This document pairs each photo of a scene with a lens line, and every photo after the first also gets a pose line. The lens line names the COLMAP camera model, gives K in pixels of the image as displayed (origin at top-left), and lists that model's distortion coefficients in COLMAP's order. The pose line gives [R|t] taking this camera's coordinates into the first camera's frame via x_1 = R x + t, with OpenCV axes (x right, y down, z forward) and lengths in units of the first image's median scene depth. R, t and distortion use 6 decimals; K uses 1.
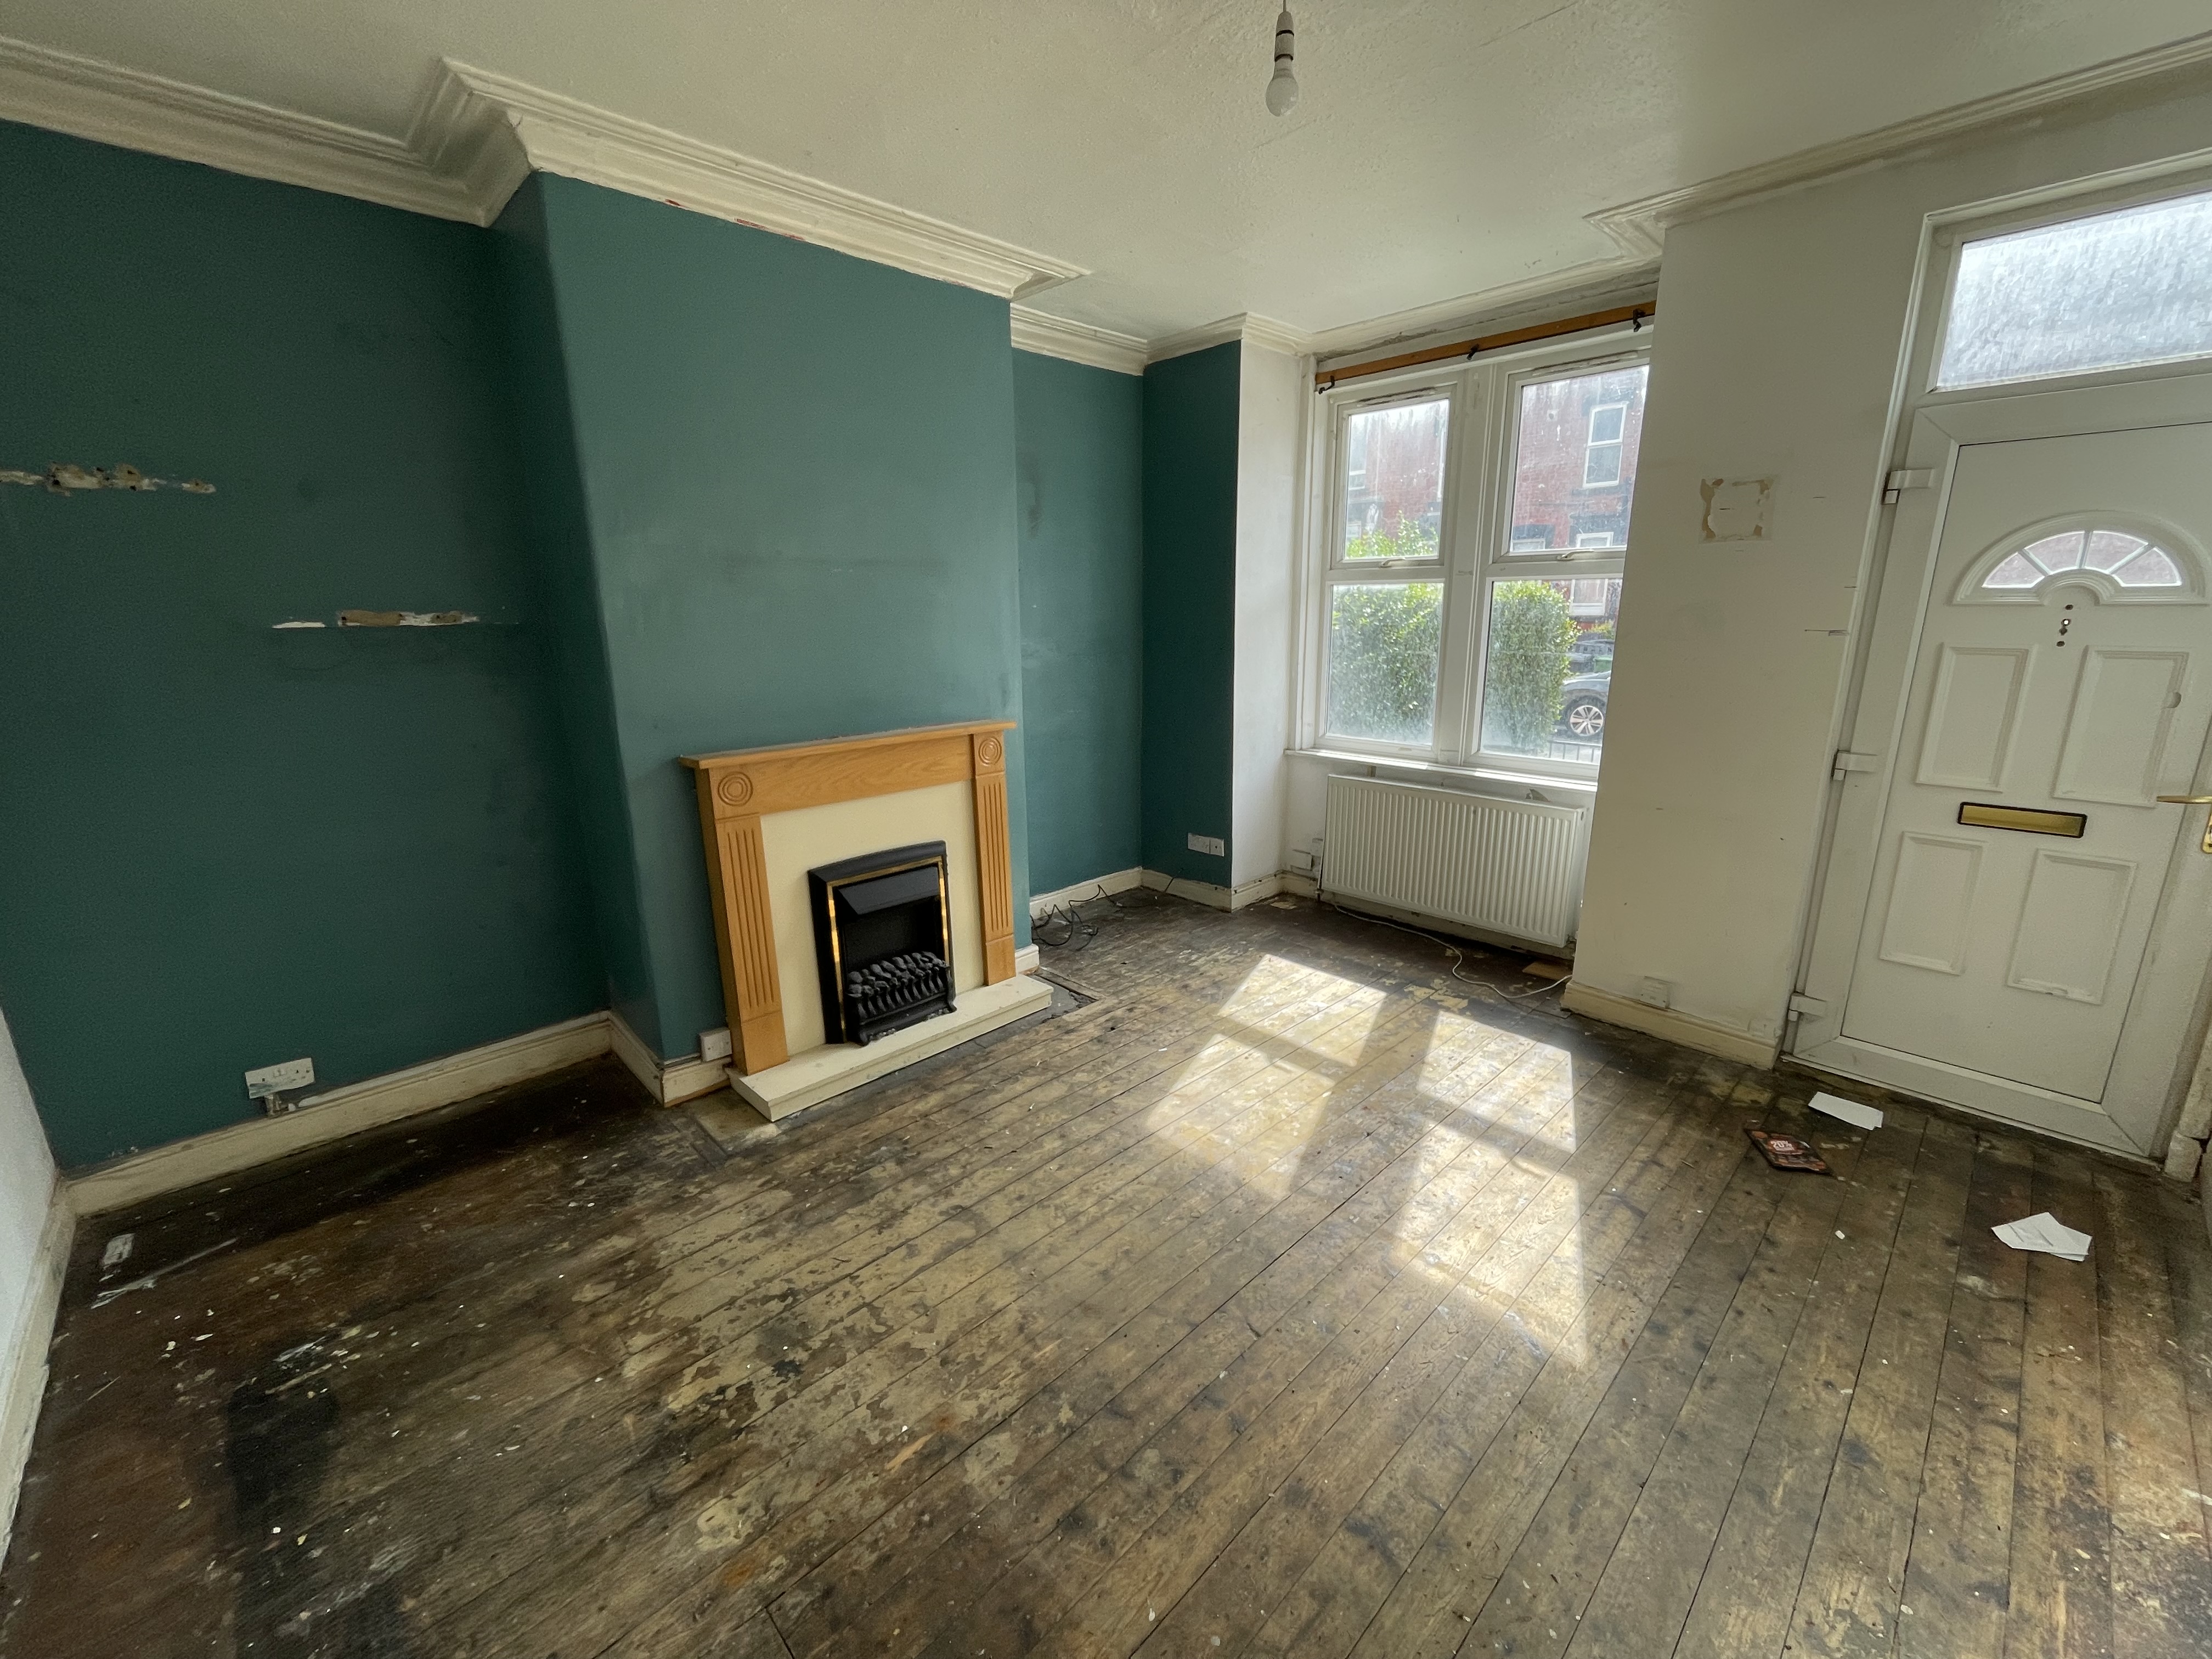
lens RADIAL K [[901.3, 0, 1108.0], [0, 901.3, 829.9], [0, 0, 1]] dist [-0.001300, 0.000491]
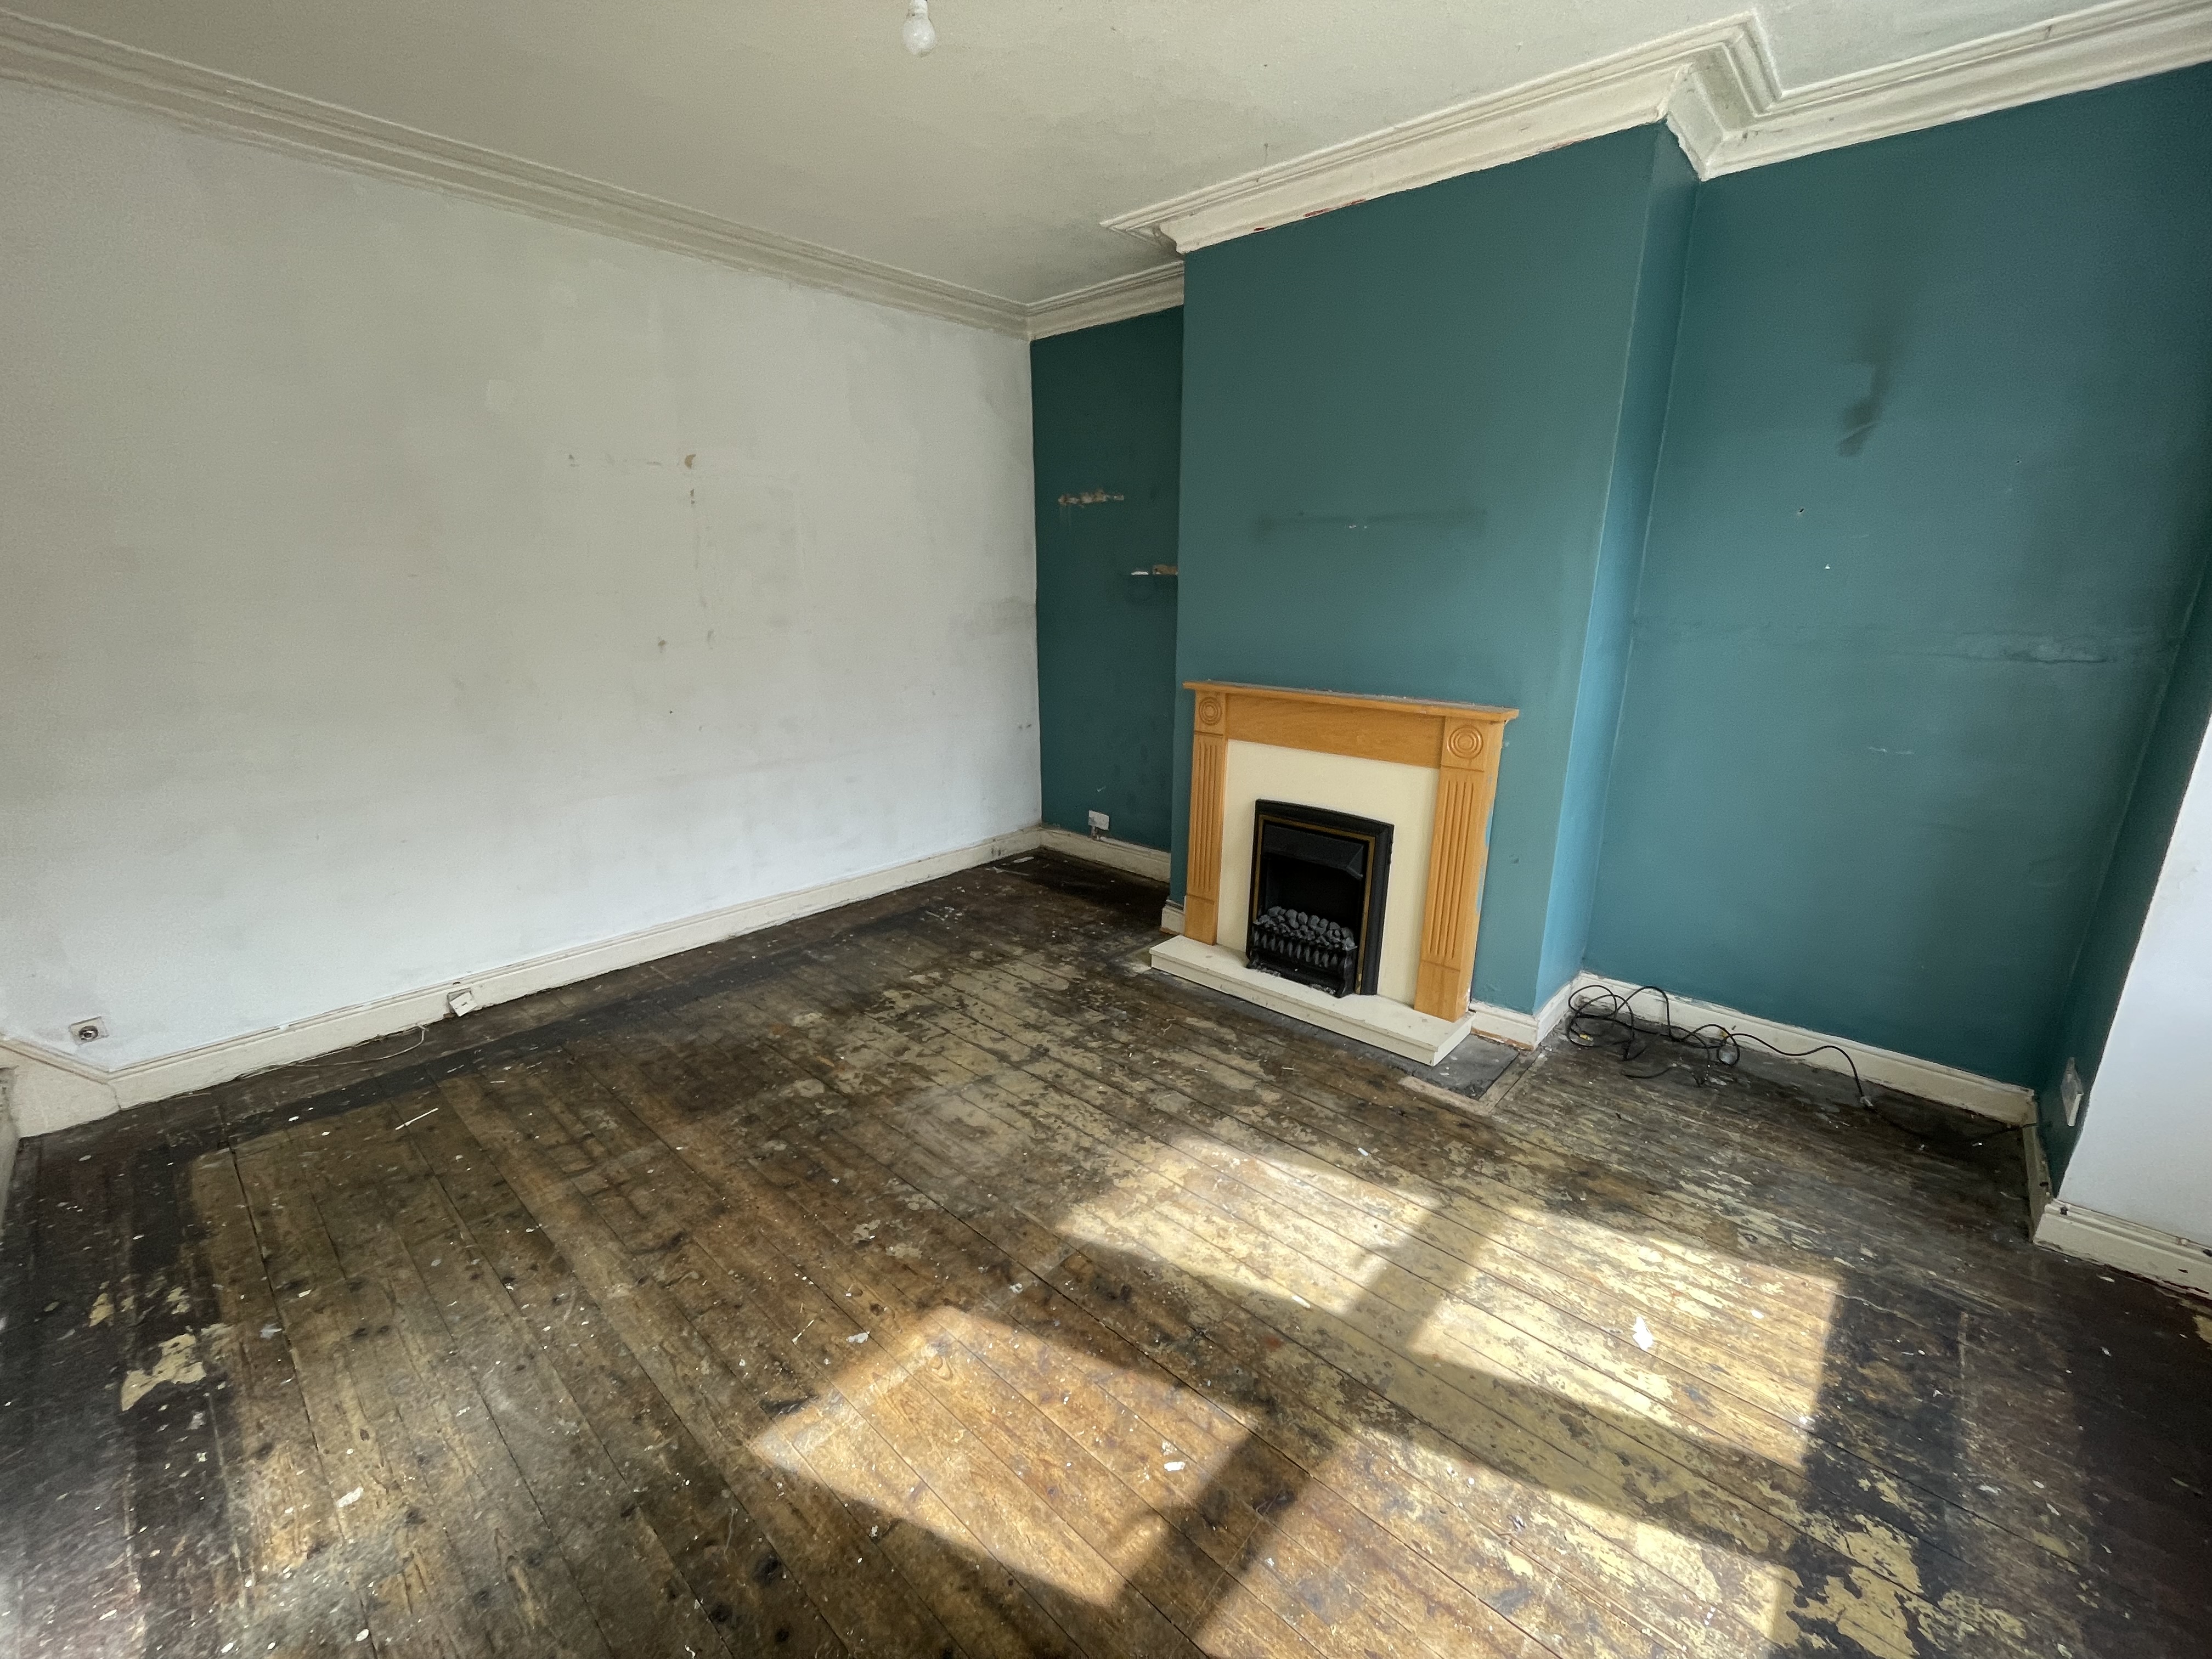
lens RADIAL K [[901.3, 0, 1105.7], [0, 901.3, 831.4], [0, 0, 1]] dist [-0.001300, 0.000491]
pose [[0.069292, 0.284230, -0.956249, 0.855230], [-0.250267, 0.932852, 0.259140, -0.186371], [0.965694, 0.221361, 0.135773, 0.767424]]
